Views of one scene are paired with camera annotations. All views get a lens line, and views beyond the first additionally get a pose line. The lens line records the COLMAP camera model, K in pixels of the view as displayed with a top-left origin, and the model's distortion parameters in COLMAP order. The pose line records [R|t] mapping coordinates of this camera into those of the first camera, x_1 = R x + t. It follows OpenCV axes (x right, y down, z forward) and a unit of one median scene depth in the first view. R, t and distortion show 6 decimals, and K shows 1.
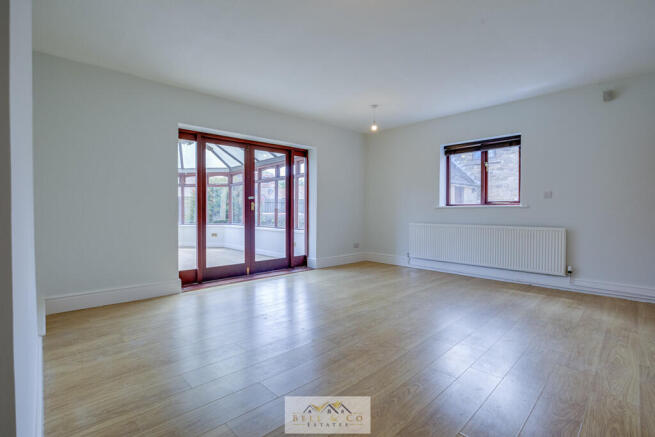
lens RADIAL K [[315.4, 0, 323.9], [0, 315.4, 219.1], [0, 0, 1]] dist [-0.025938, 0.000880]
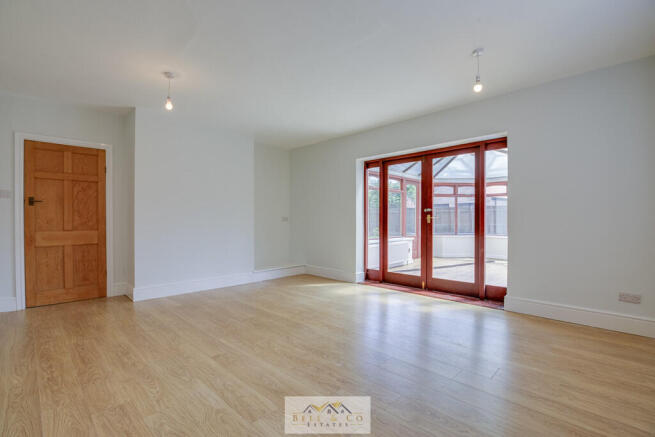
lens RADIAL K [[315.4, 0, 323.9], [0, 315.4, 219.1], [0, 0, 1]] dist [-0.025938, 0.000880]
pose [[-0.010354, -0.001587, -0.999945, 0.743909], [-0.023645, 0.999720, -0.001342, -0.031927], [0.999667, 0.023629, -0.010389, 0.703330]]
